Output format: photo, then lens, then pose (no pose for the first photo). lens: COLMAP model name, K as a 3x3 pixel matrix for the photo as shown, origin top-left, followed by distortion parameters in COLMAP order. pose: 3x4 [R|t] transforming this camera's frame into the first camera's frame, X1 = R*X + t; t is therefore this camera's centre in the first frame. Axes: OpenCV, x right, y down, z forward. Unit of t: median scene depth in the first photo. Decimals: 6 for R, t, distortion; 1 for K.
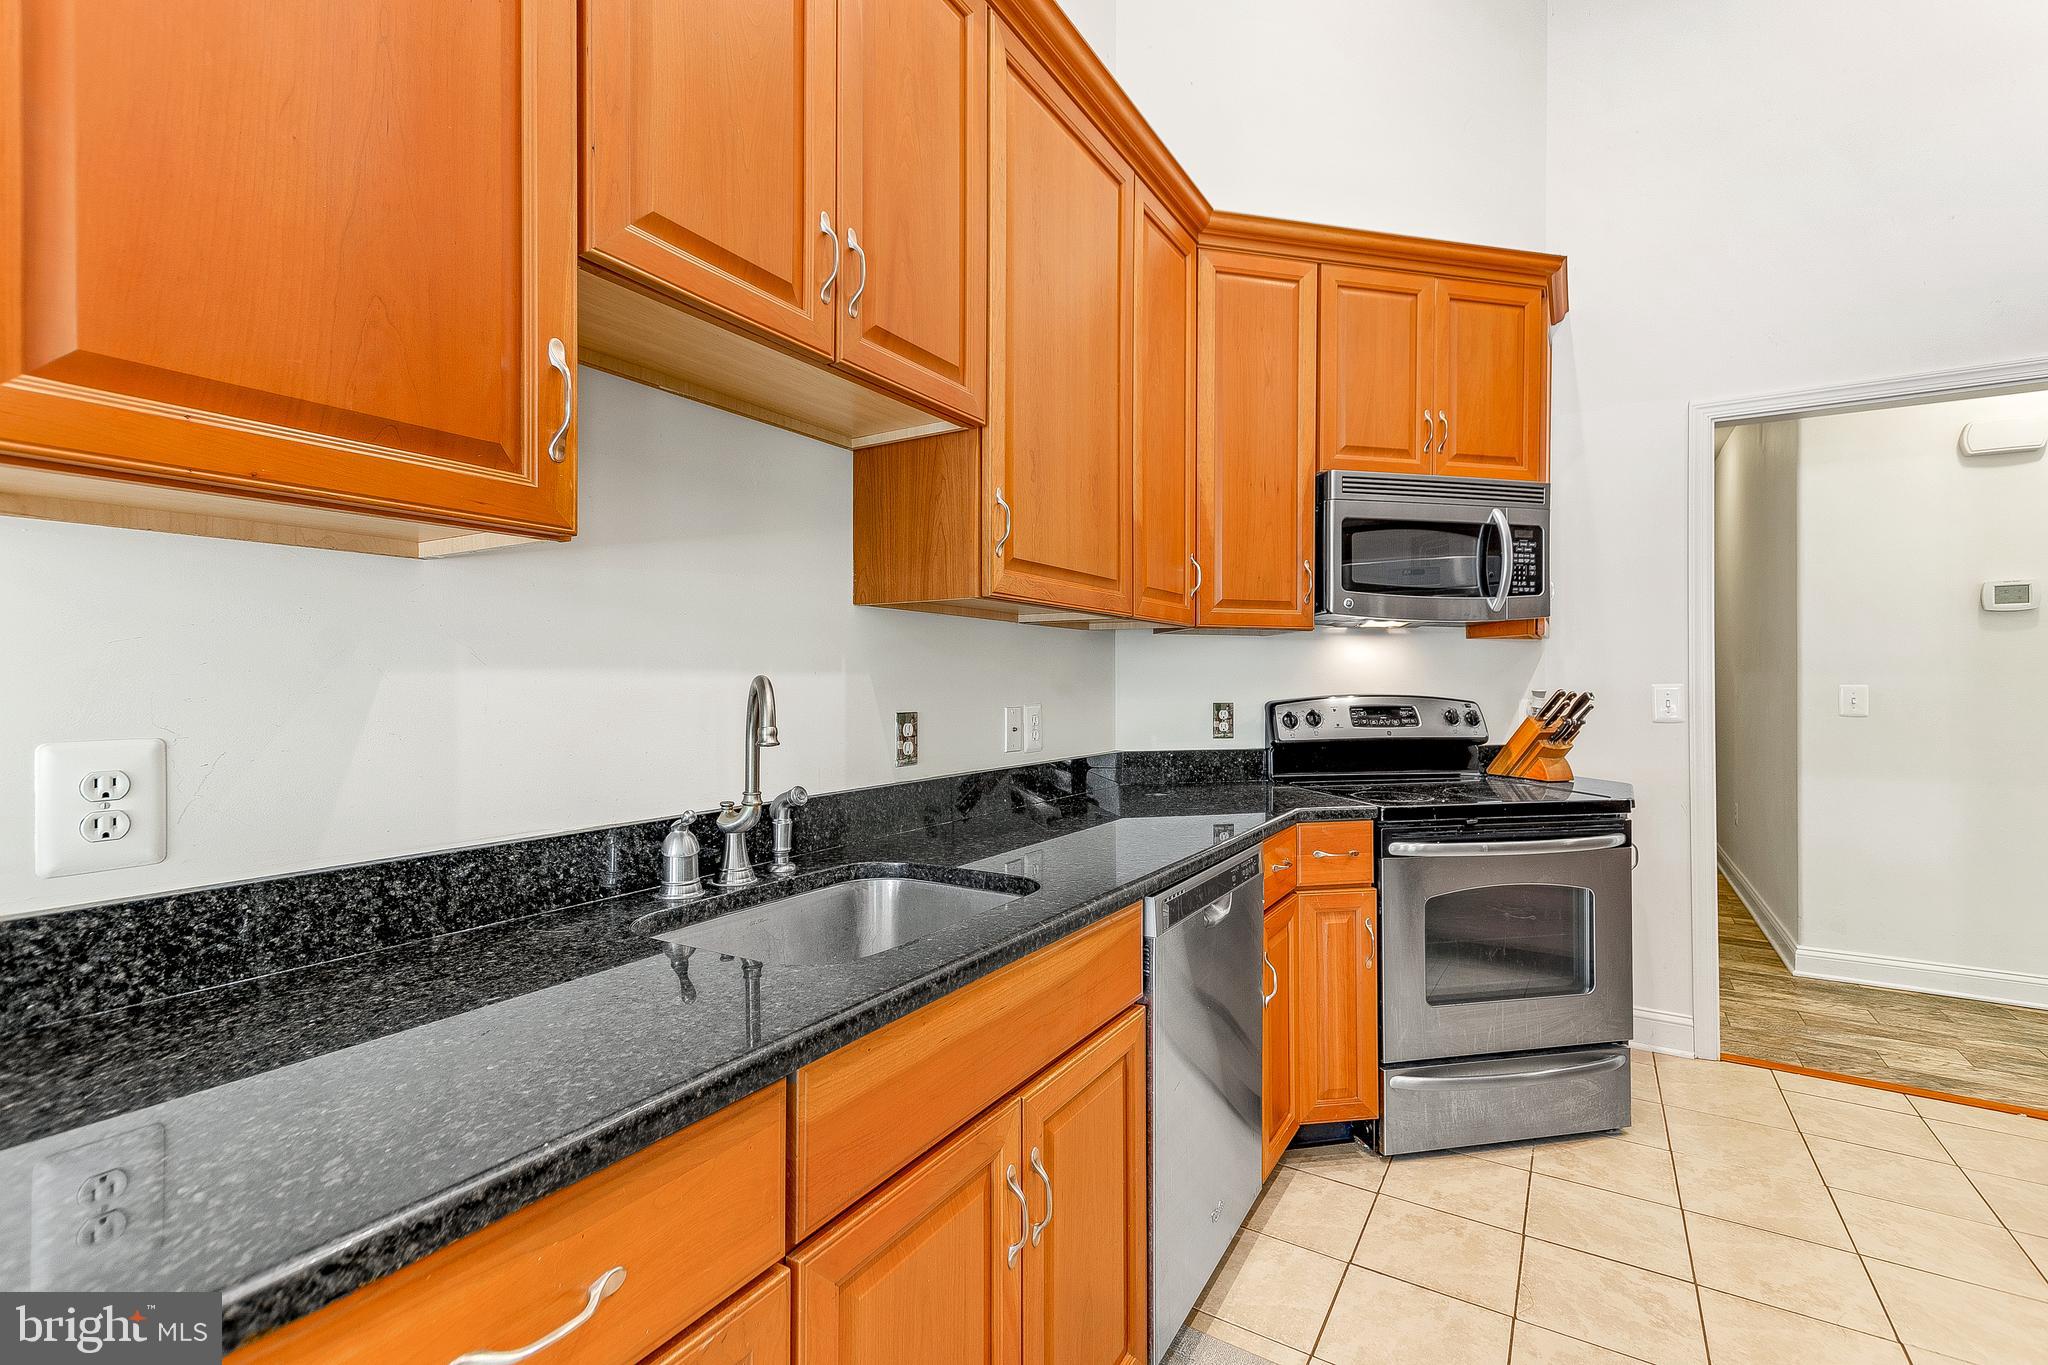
lens RADIAL K [[900.6, 0, 1030.5], [0, 900.6, 674.8], [0, 0, 1]] dist [0.019033, -0.004908]
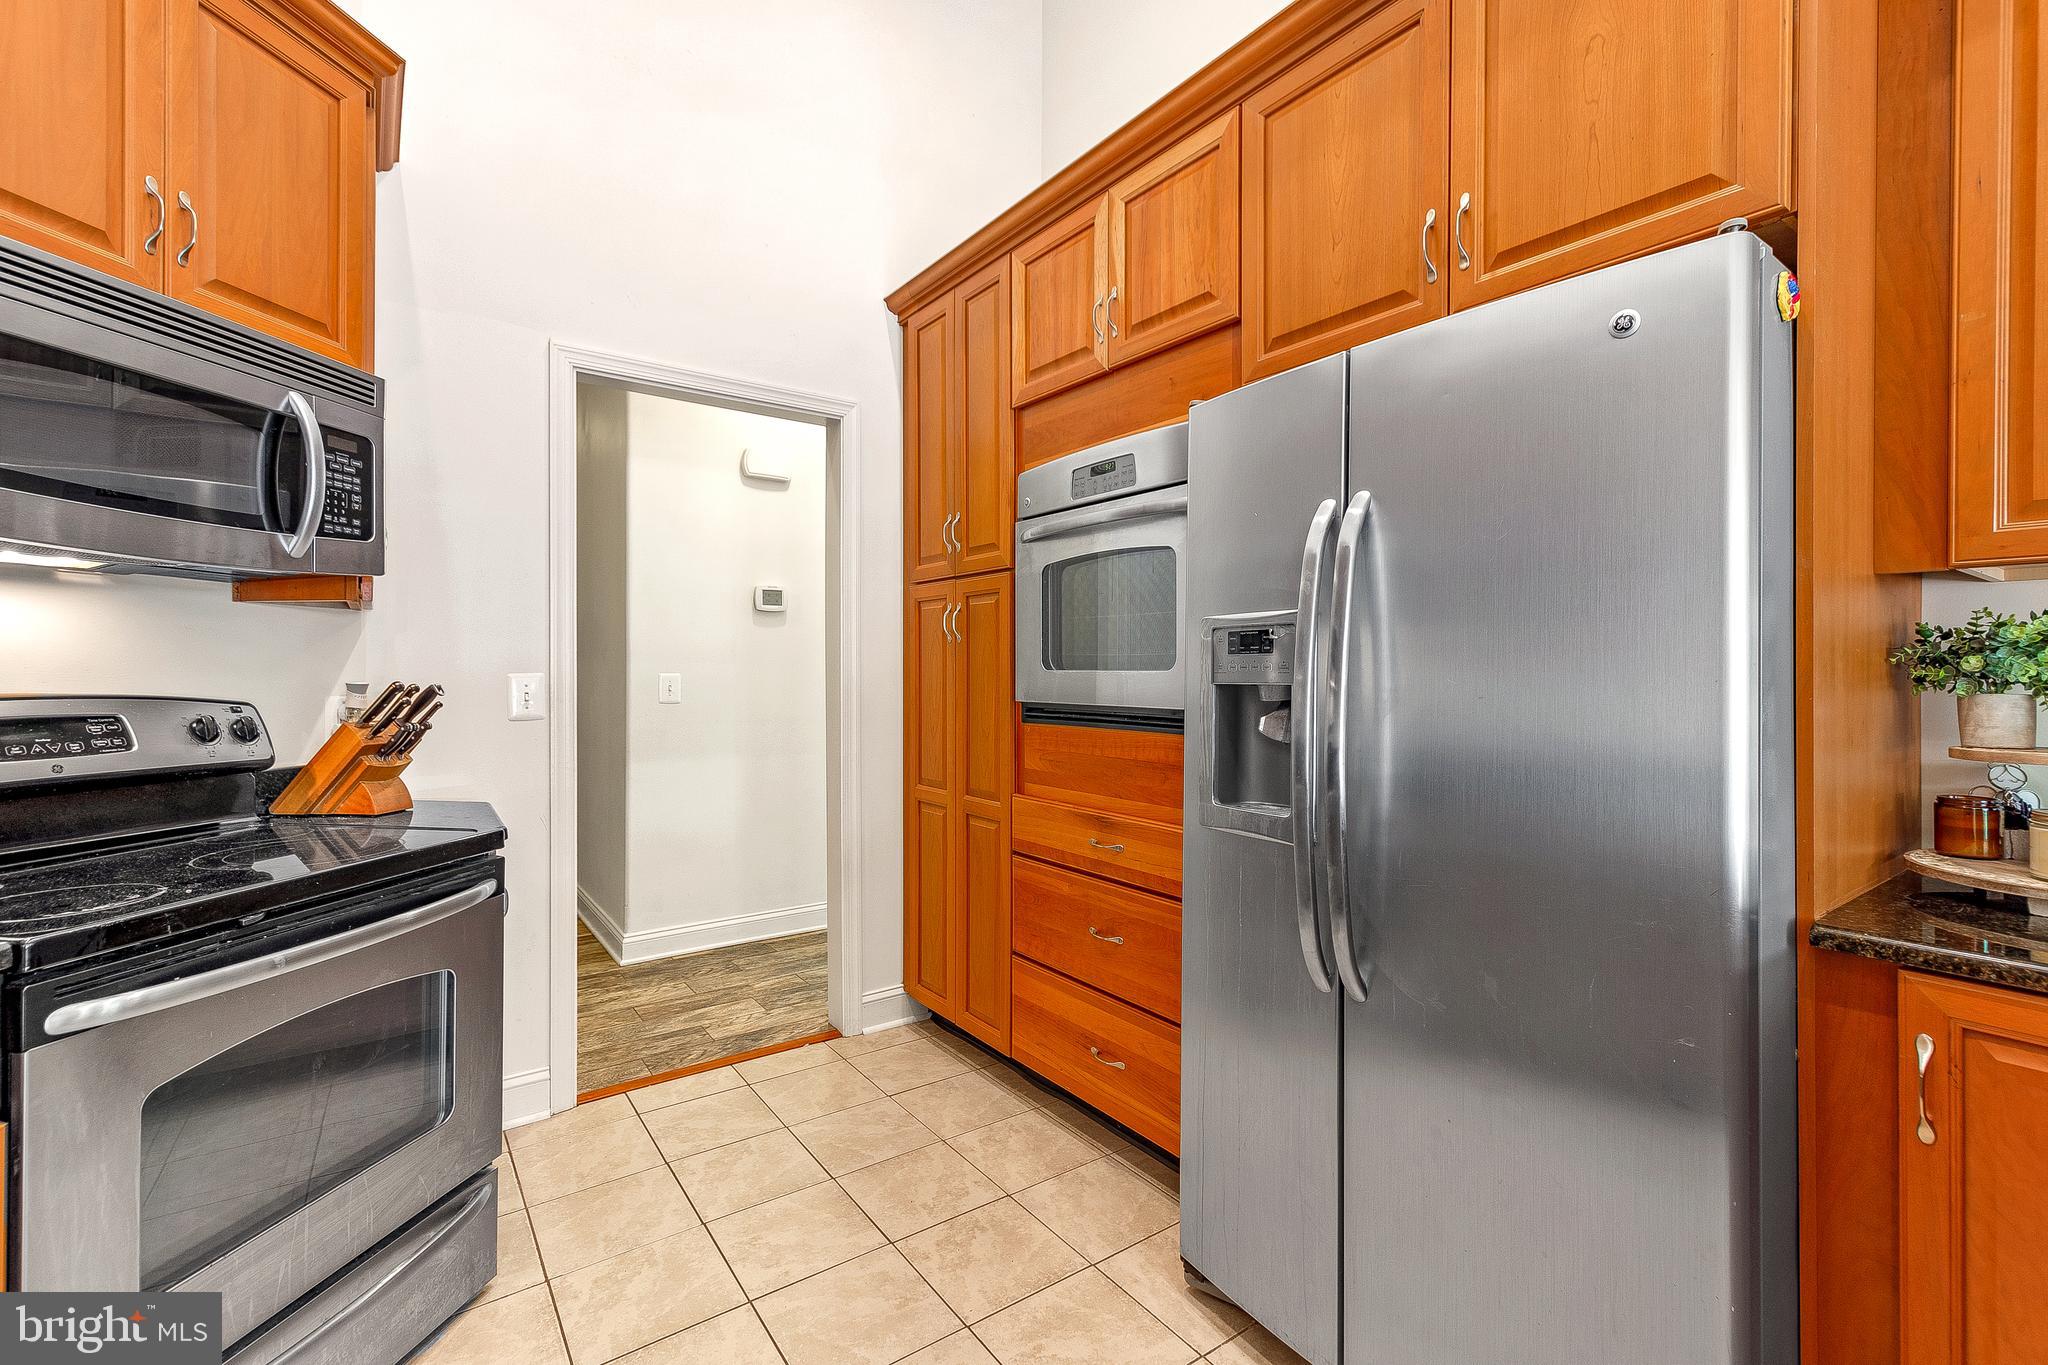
lens RADIAL K [[900.6, 0, 1030.0], [0, 900.6, 668.5], [0, 0, 1]] dist [0.019033, -0.004908]
pose [[0.380395, 0.001782, 0.924823, 0.143296], [-0.006538, 0.999978, 0.000762, 0.002842], [-0.924801, -0.006336, 0.380398, 0.328641]]
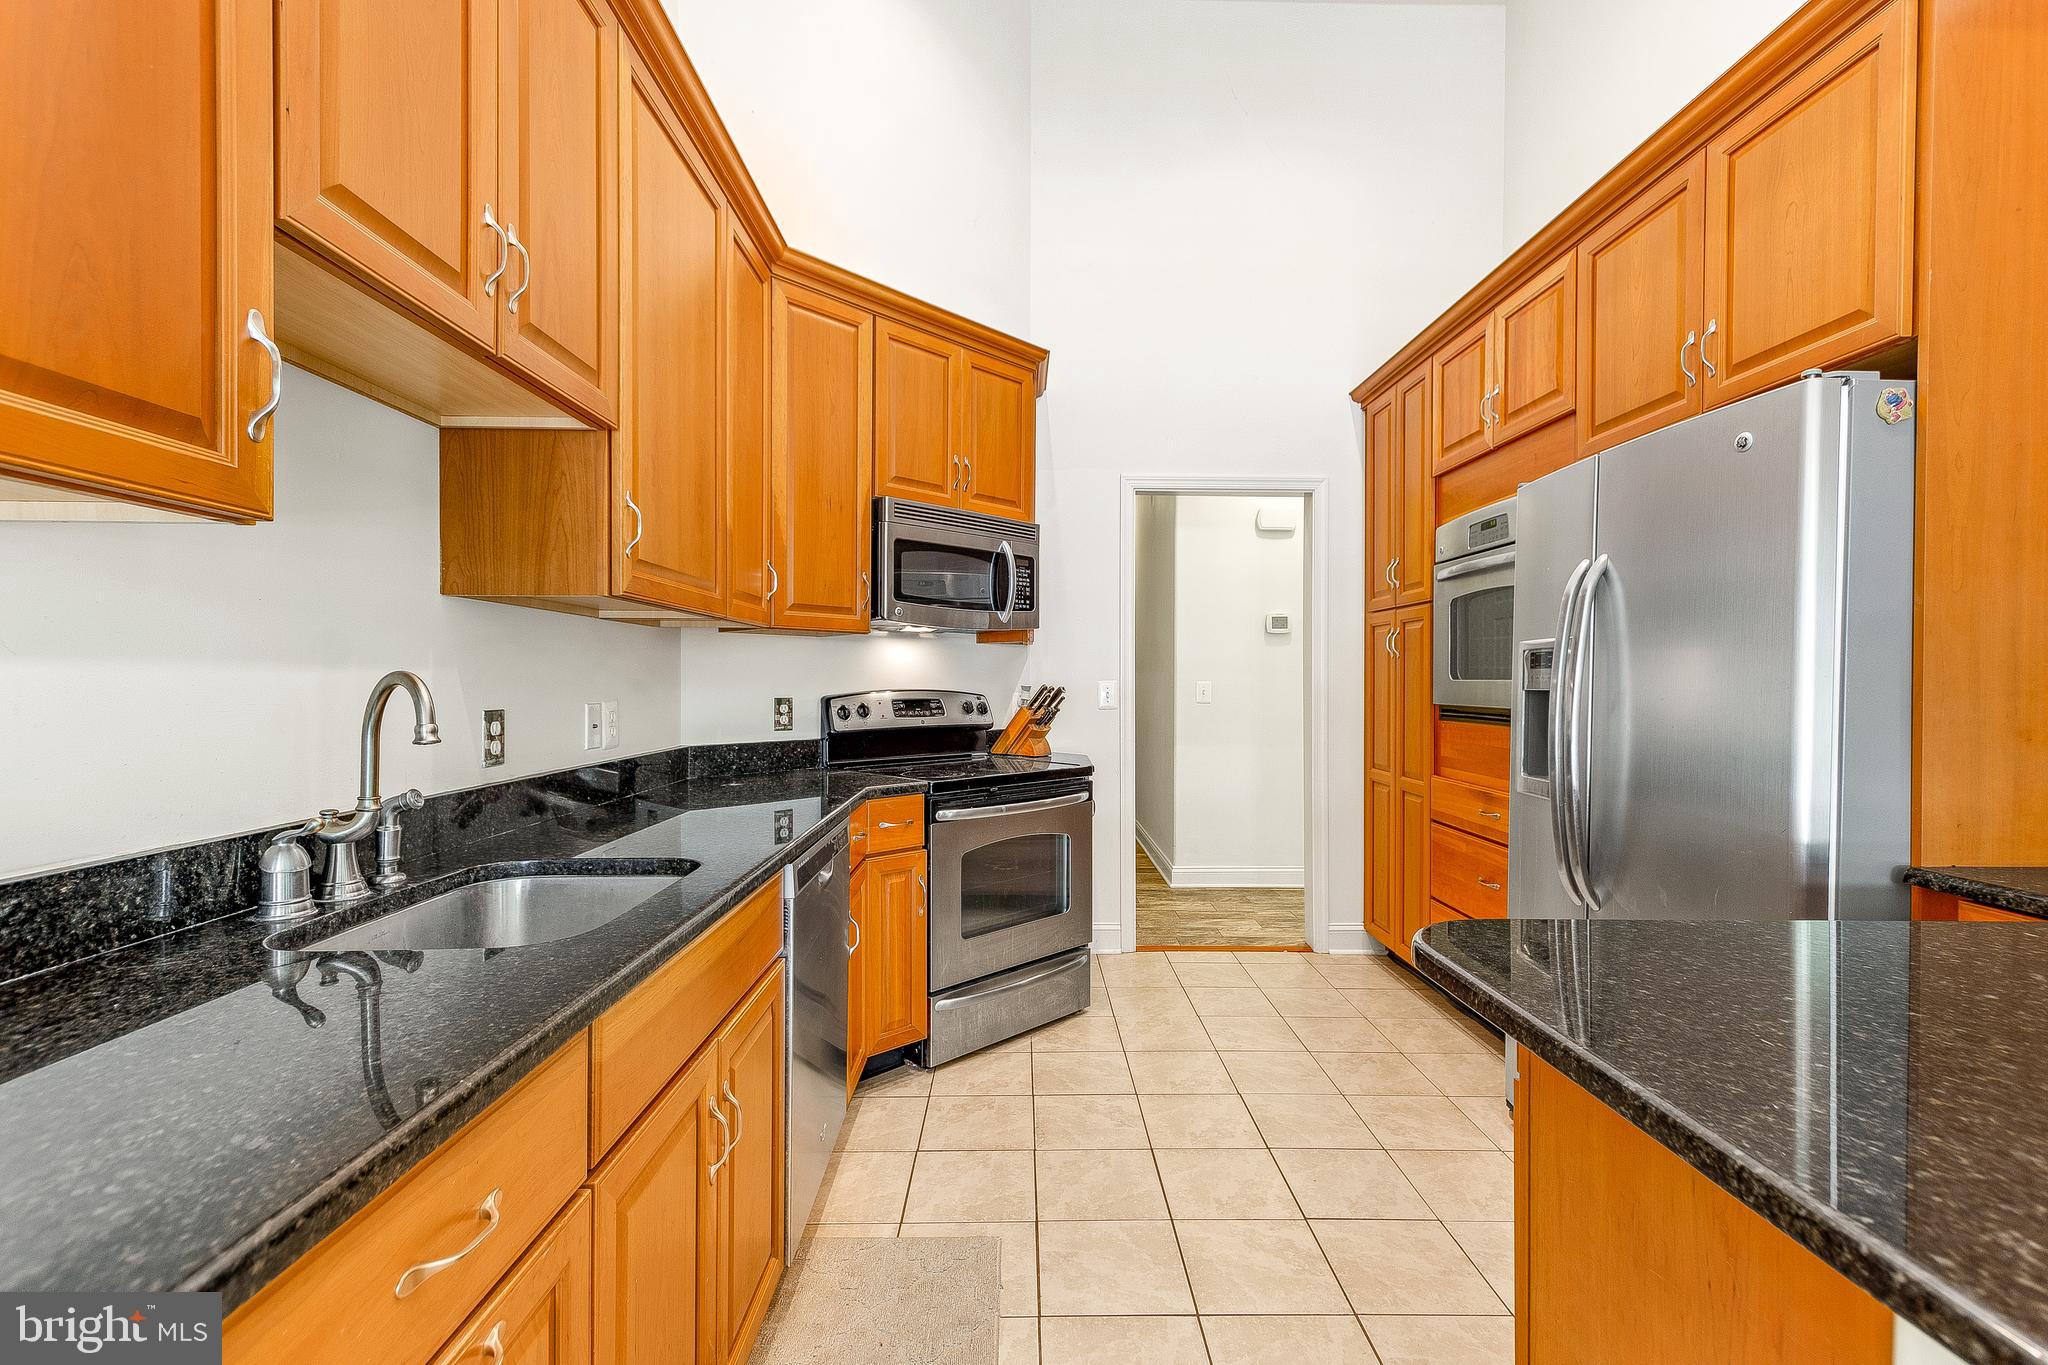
lens RADIAL K [[900.6, 0, 1044.2], [0, 900.6, 676.2], [0, 0, 1]] dist [0.019033, -0.004908]
pose [[0.837688, 0.003253, 0.546139, -0.137226], [-0.006153, 0.999975, 0.003481, -0.000551], [-0.546114, -0.006277, 0.837688, -0.090426]]
